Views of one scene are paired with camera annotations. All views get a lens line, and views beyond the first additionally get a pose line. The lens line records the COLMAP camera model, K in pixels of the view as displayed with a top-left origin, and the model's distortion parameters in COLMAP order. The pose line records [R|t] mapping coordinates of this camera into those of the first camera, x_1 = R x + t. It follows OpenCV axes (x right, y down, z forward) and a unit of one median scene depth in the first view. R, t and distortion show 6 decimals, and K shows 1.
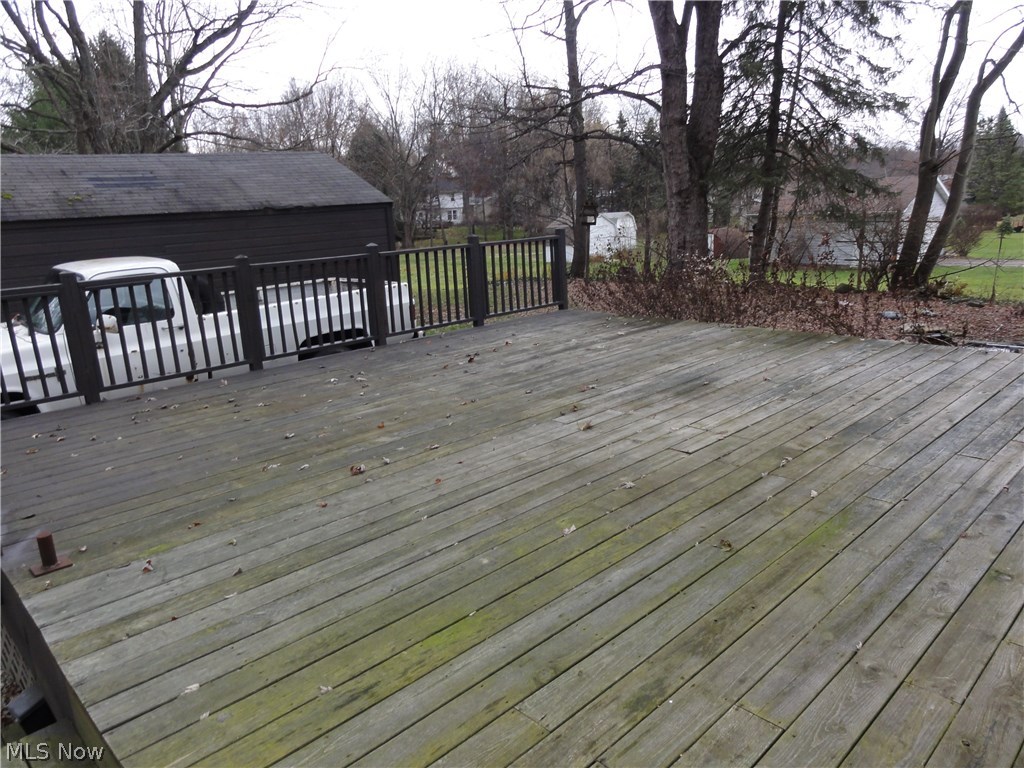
lens RADIAL K [[730.0, 0, 512.0], [0, 730.0, 384.0], [0, 0, 1]] dist [0.003079, 0.000345]
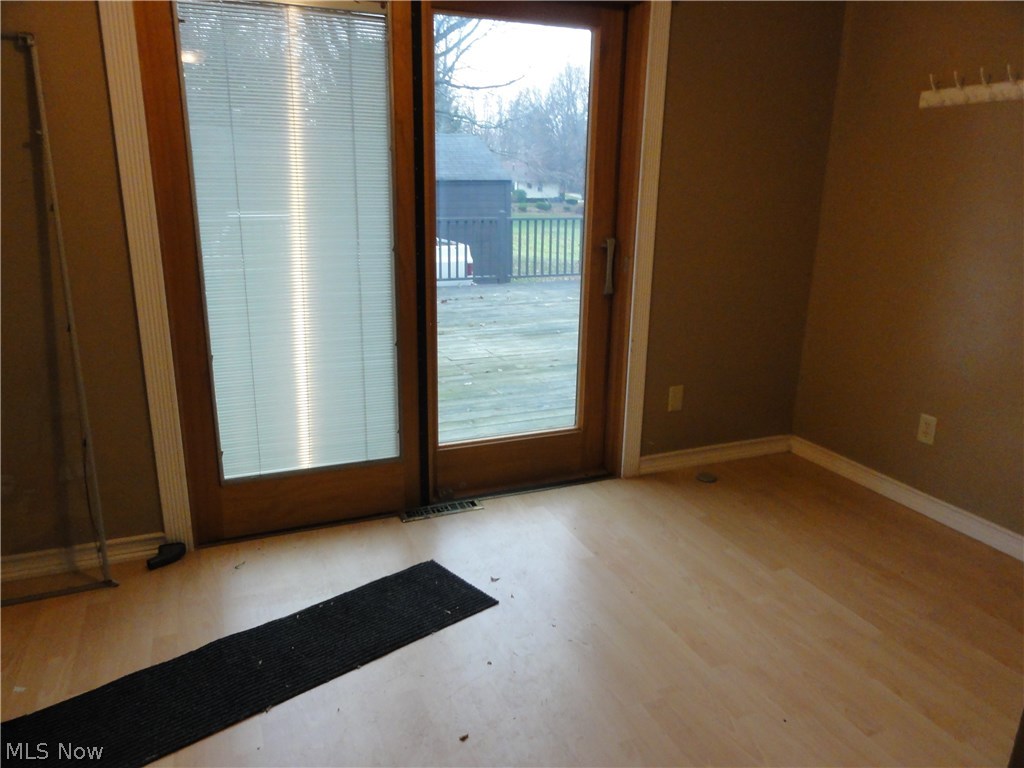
lens RADIAL K [[730.0, 0, 512.0], [0, 730.0, 384.0], [0, 0, 1]] dist [0.003079, 0.000345]
pose [[0.911289, 0.183423, -0.368657, 0.474289], [-0.150343, 0.981709, 0.116808, -0.043000], [0.383340, -0.051021, 0.922197, -0.330424]]
